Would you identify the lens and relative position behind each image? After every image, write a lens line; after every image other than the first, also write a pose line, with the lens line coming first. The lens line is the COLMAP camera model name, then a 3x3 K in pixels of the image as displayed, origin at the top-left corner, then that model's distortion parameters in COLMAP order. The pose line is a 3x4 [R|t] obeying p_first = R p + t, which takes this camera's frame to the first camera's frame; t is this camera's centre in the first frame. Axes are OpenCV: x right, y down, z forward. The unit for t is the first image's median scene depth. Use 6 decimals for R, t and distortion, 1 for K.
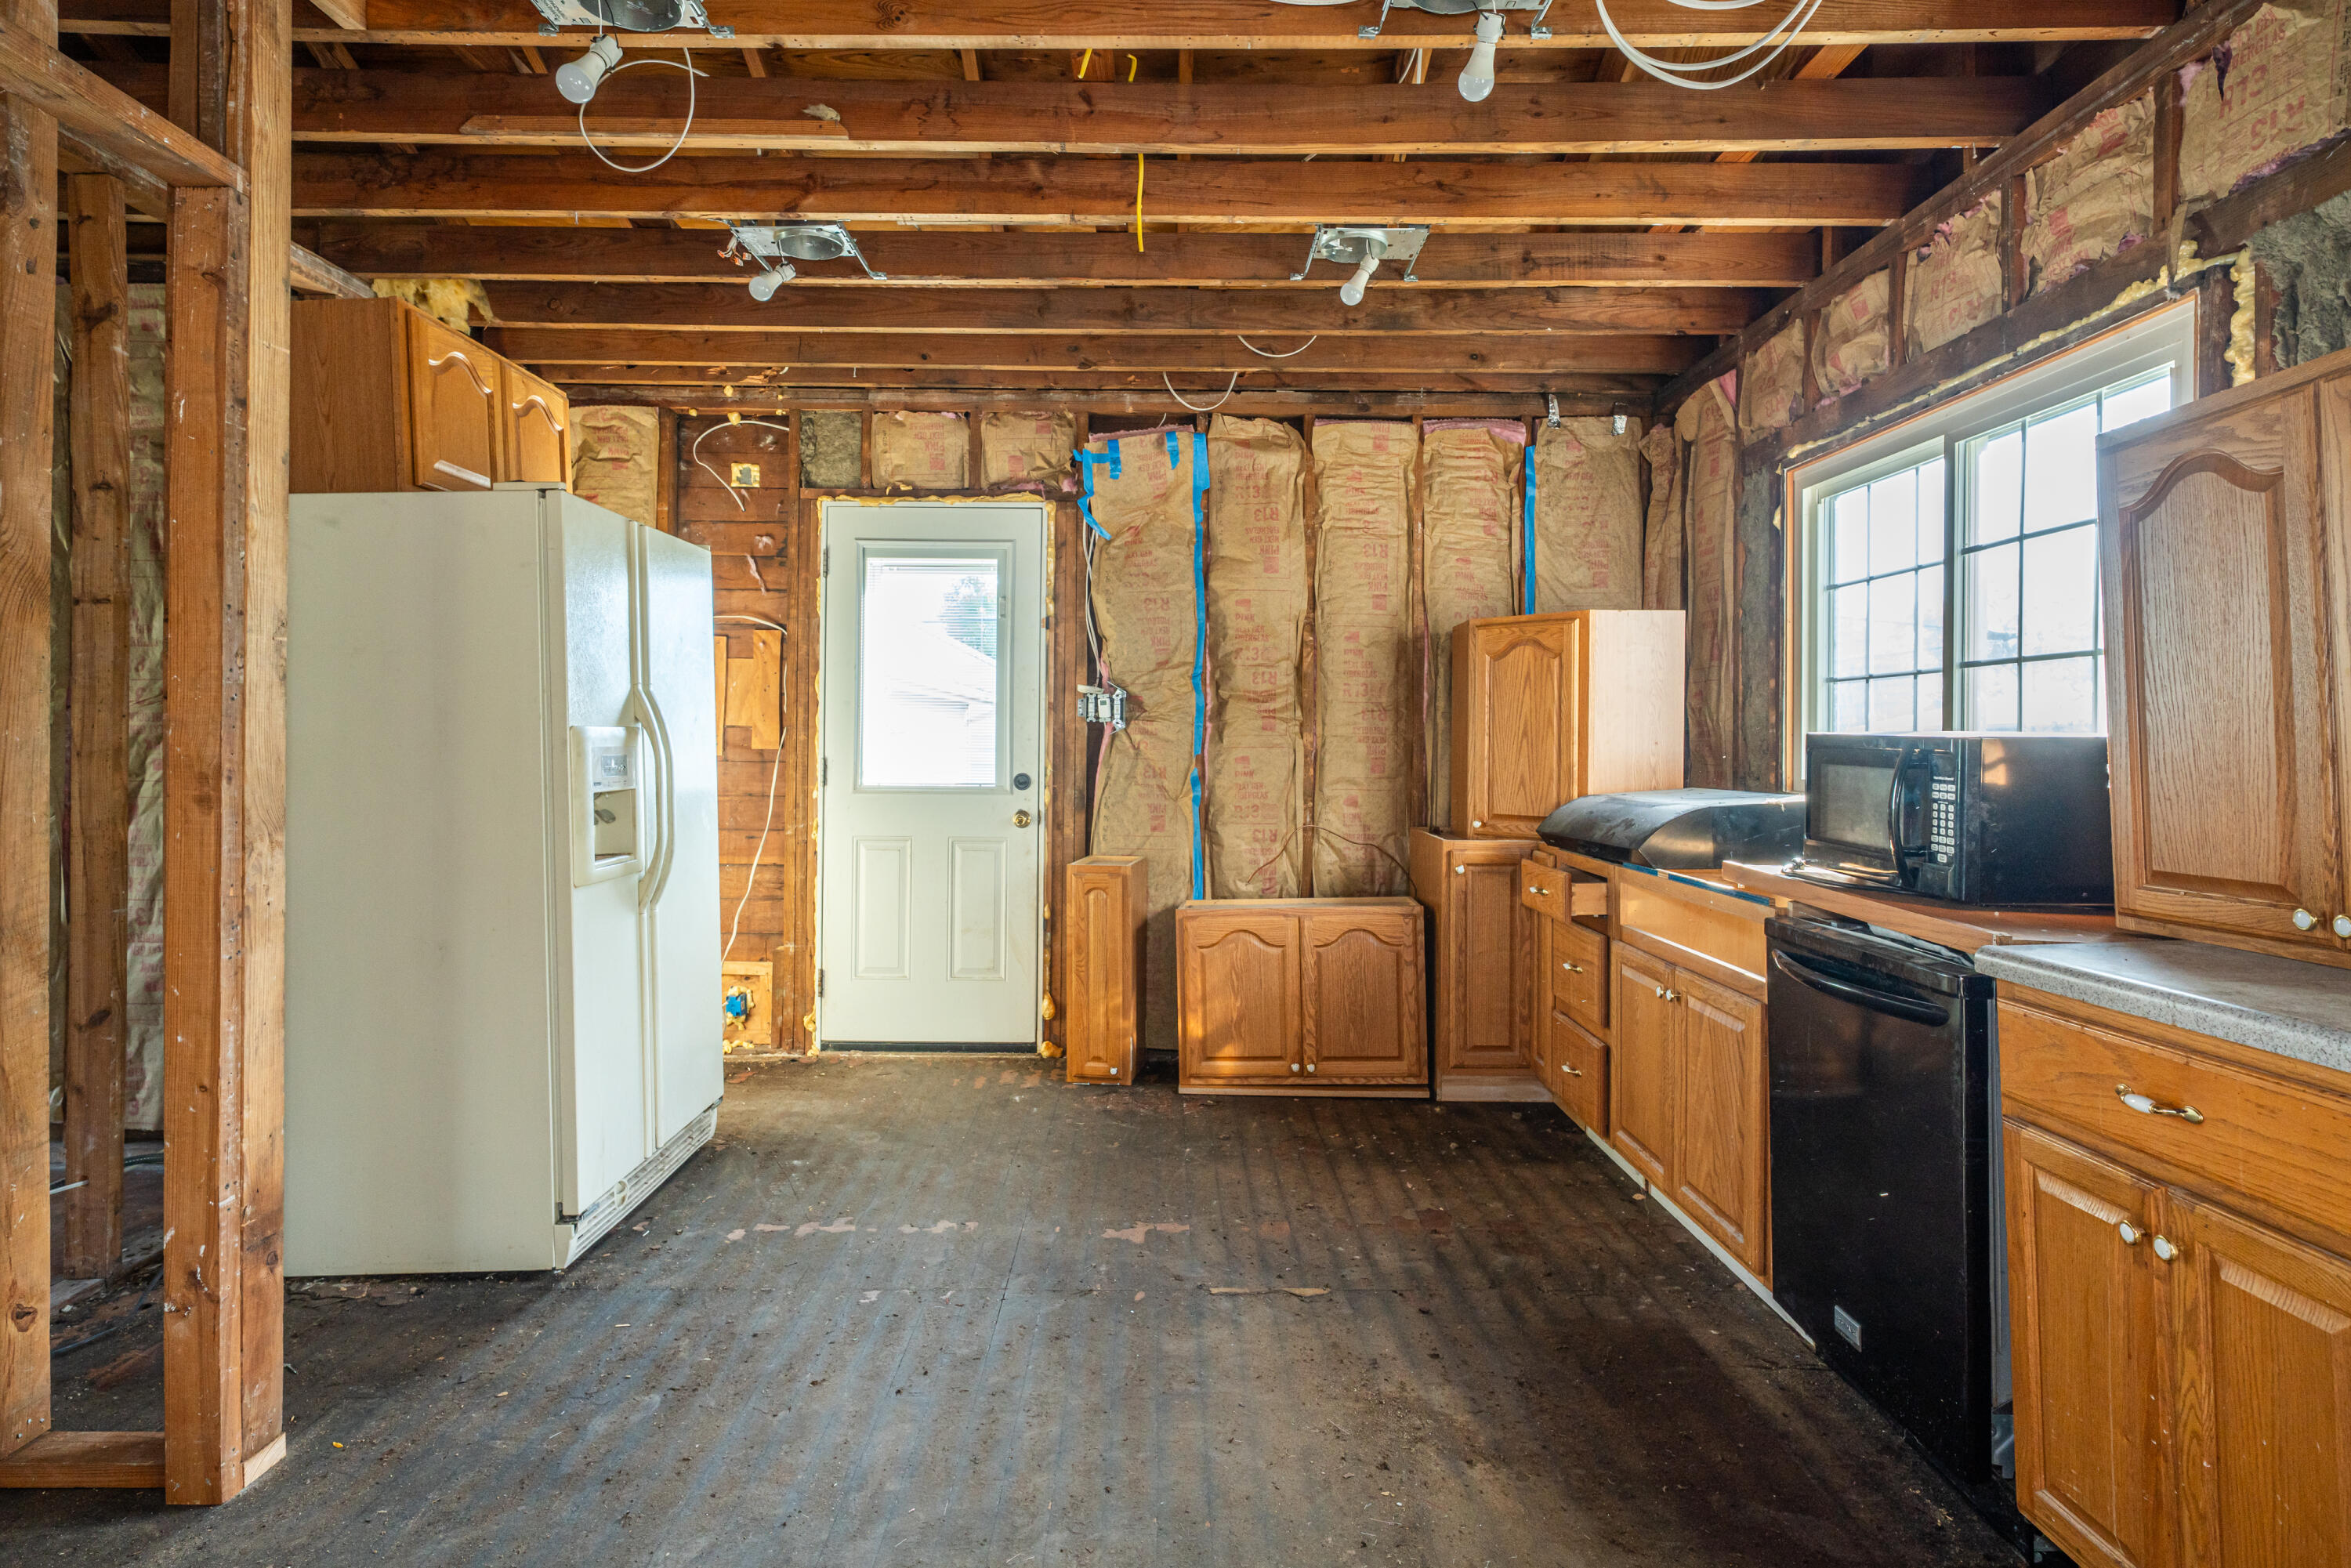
lens RADIAL K [[1207.8, 0, 1151.5], [0, 1207.8, 755.4], [0, 0, 1]] dist [0.013826, 0.000531]
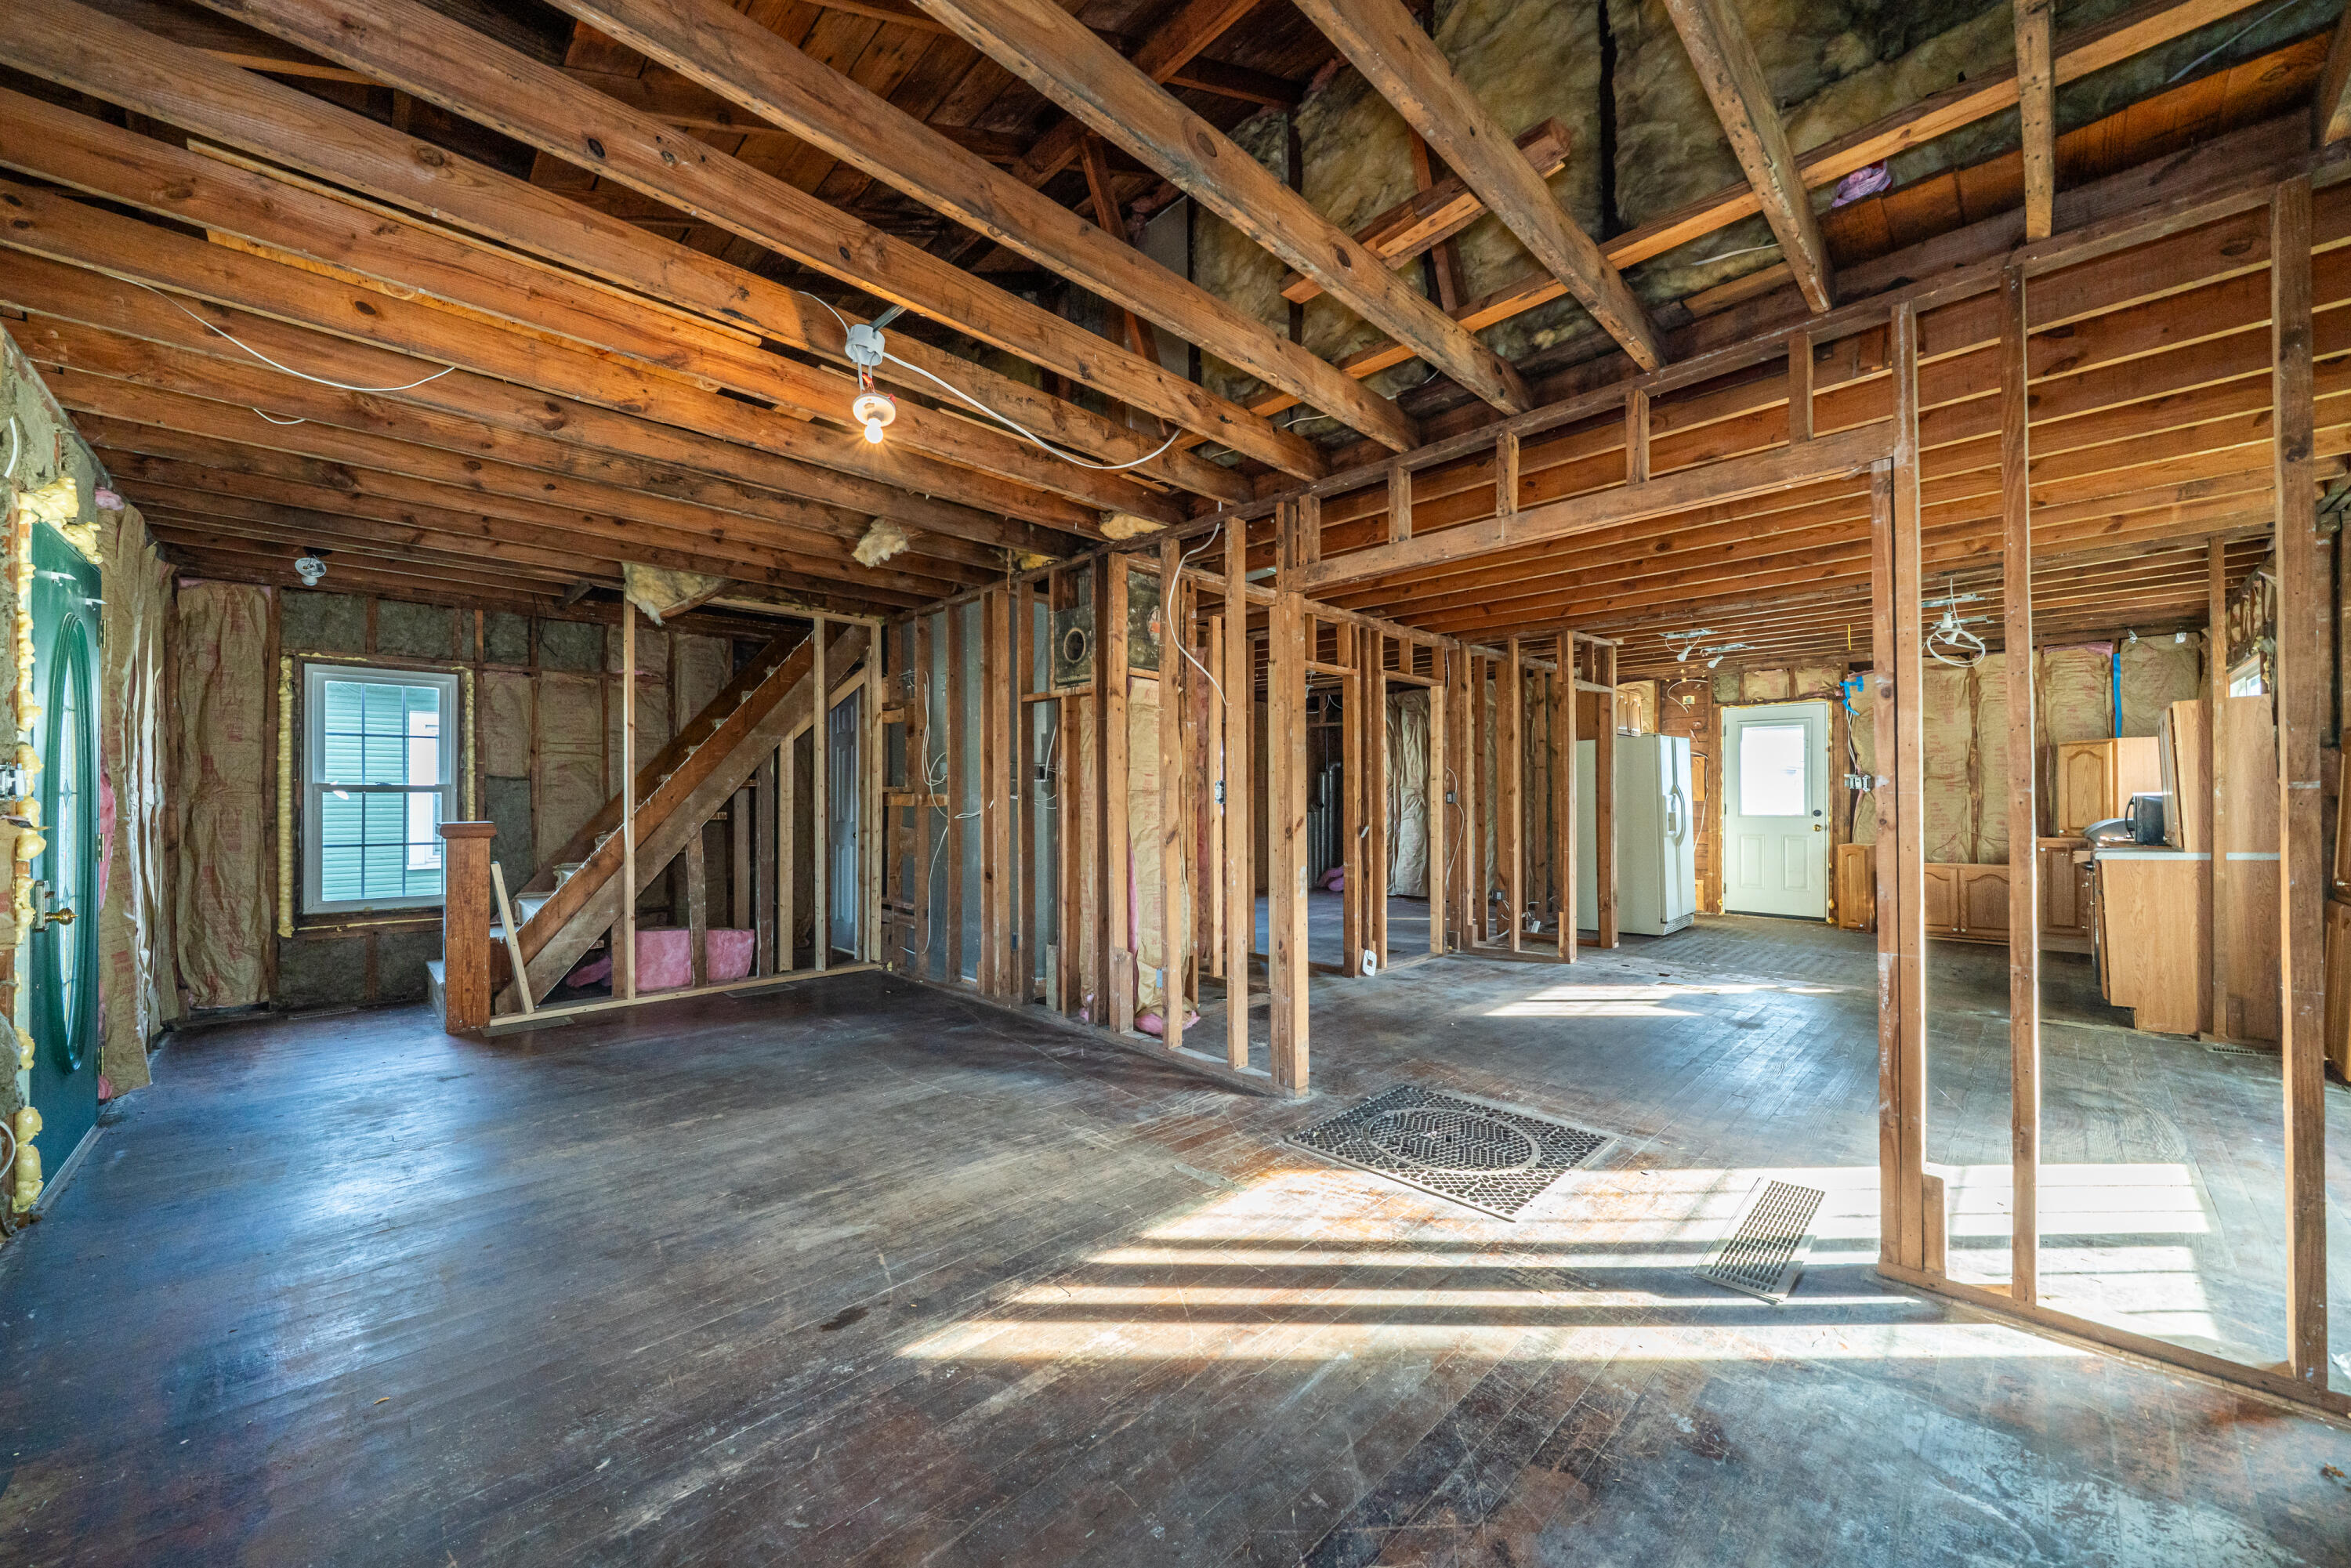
lens RADIAL K [[859.8, 0, 1160.5], [0, 859.8, 792.1], [0, 0, 1]] dist [-0.000072, -0.000470]
pose [[0.700963, -0.014552, -0.713049, 0.212111], [0.003223, 0.999846, -0.017237, 0.004316], [0.713191, 0.009784, 0.700902, -1.231334]]
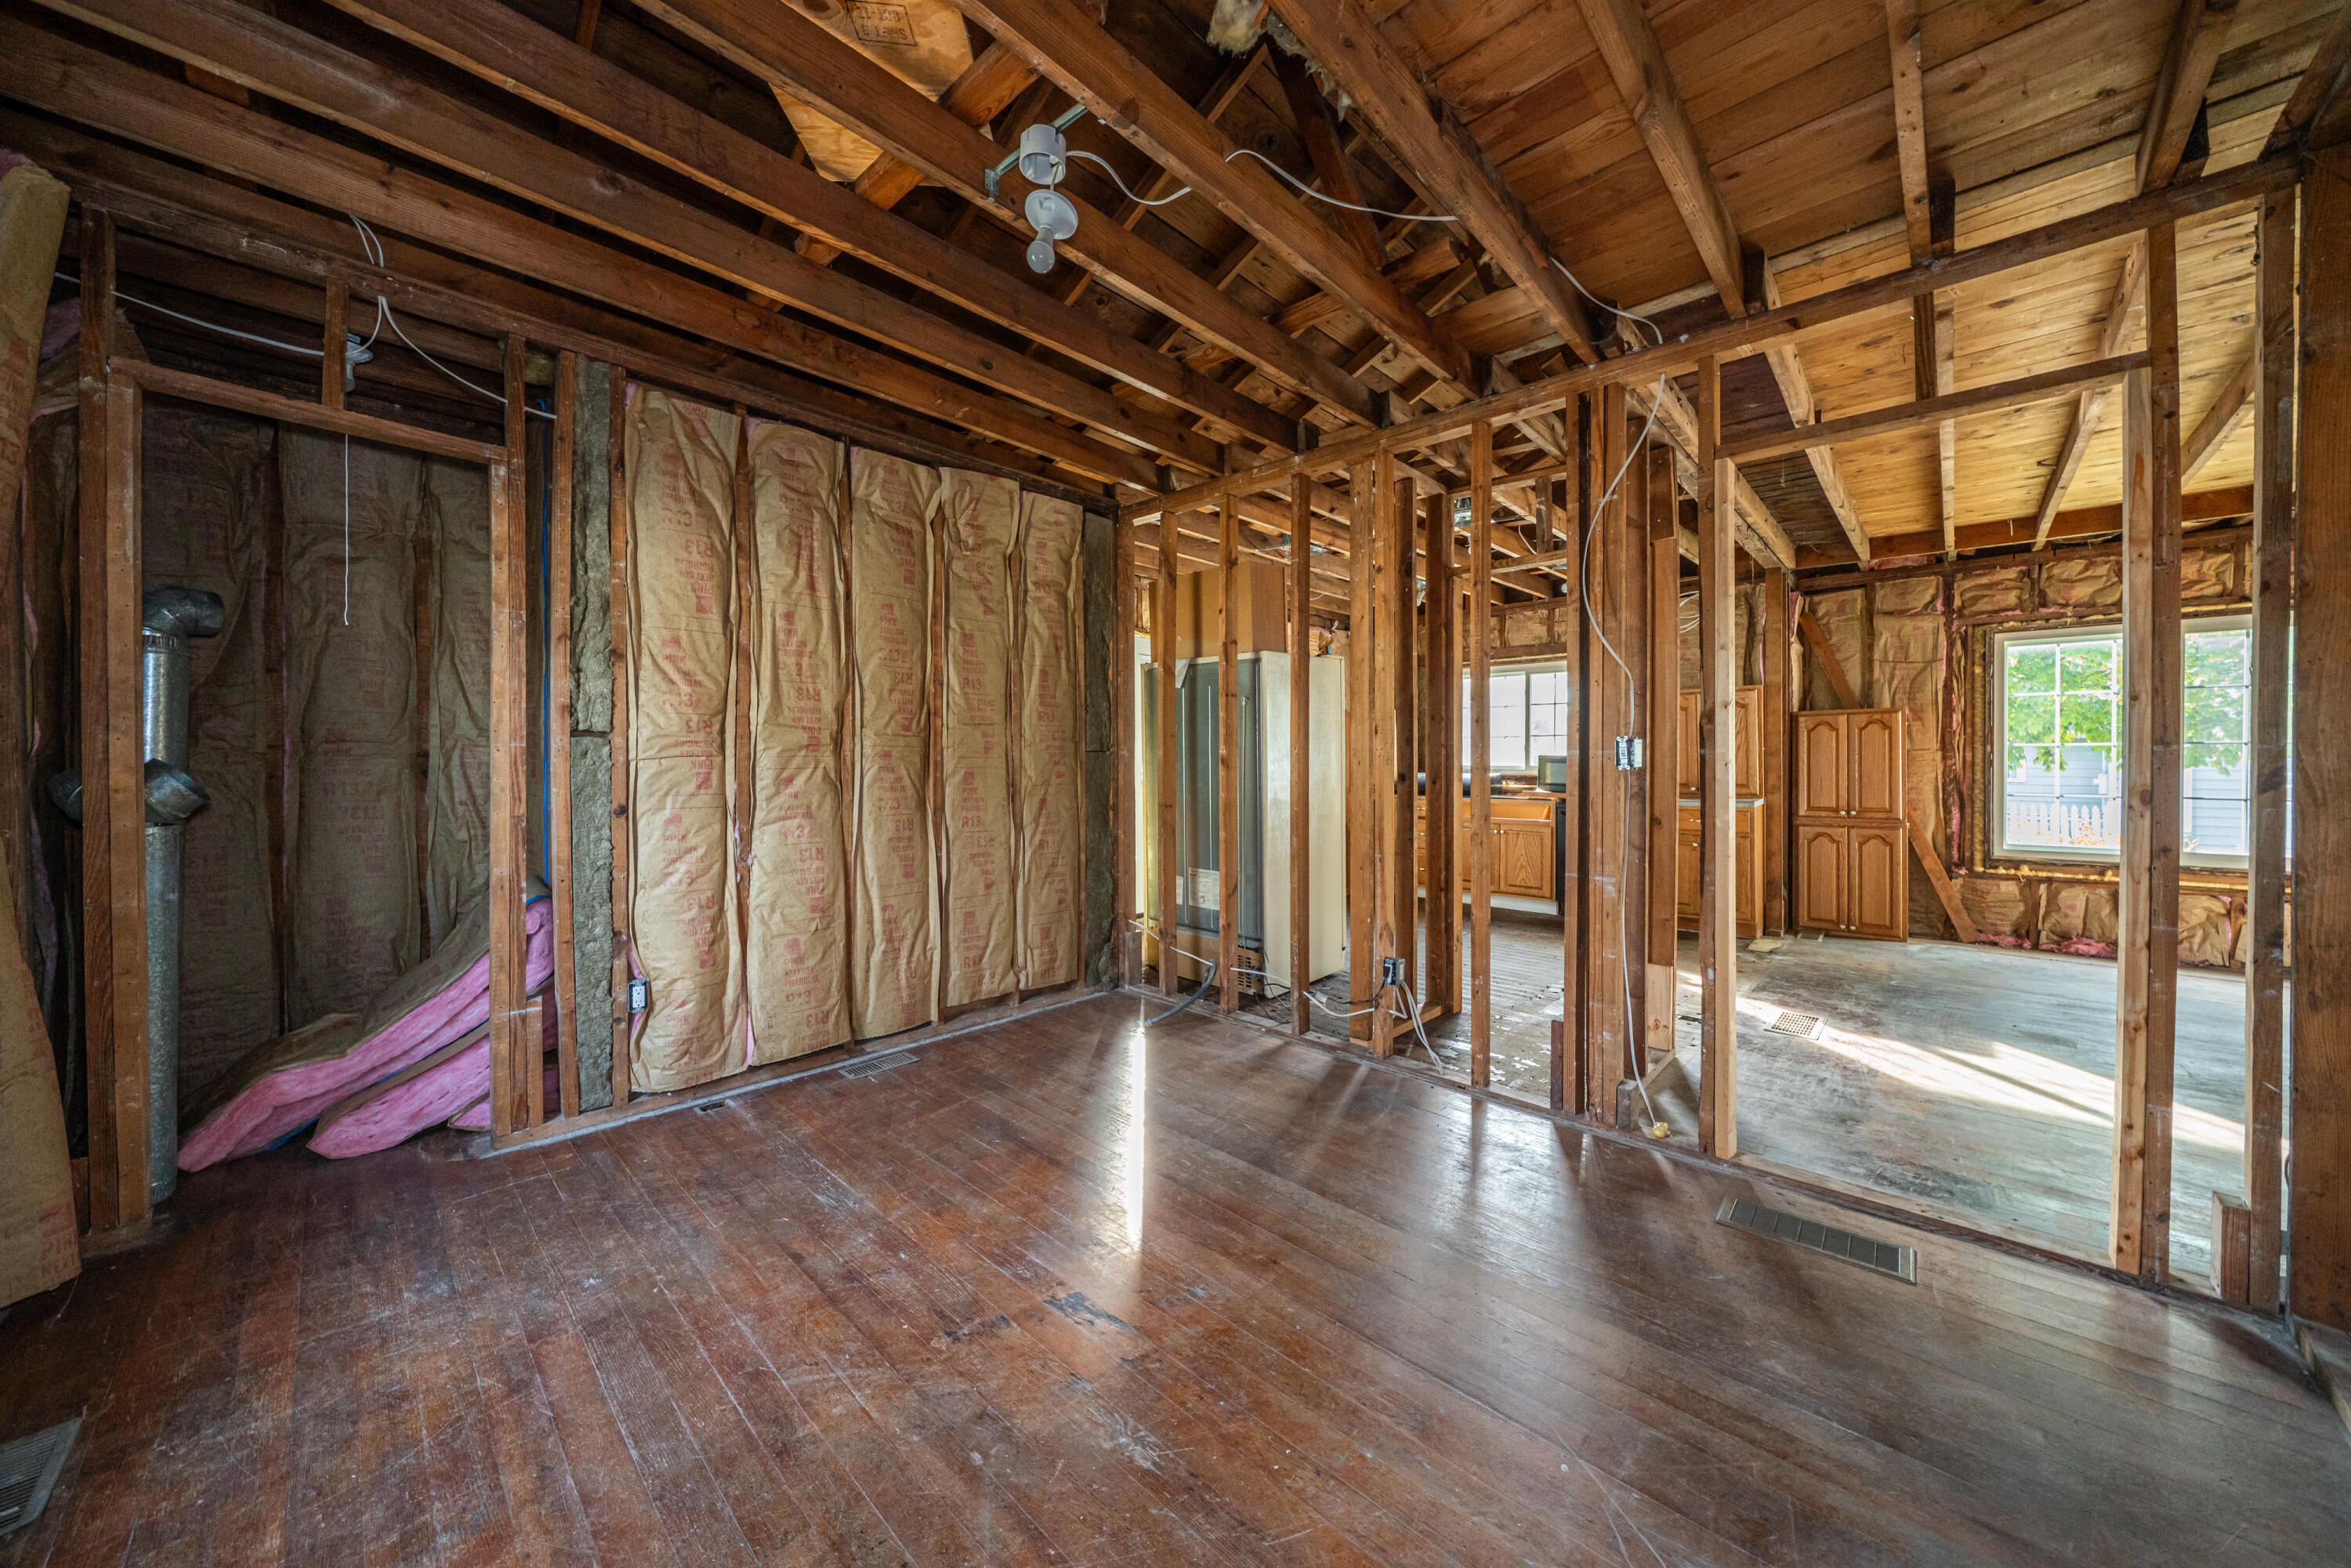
lens RADIAL K [[818.4, 0, 1209.0], [0, 818.4, 762.9], [0, 0, 1]] dist [0.007847, -0.000032]
pose [[0.685215, -0.012627, 0.728231, -1.127198], [0.010909, 0.999915, 0.007074, -0.011199], [-0.728259, 0.003097, 0.685295, 0.008281]]
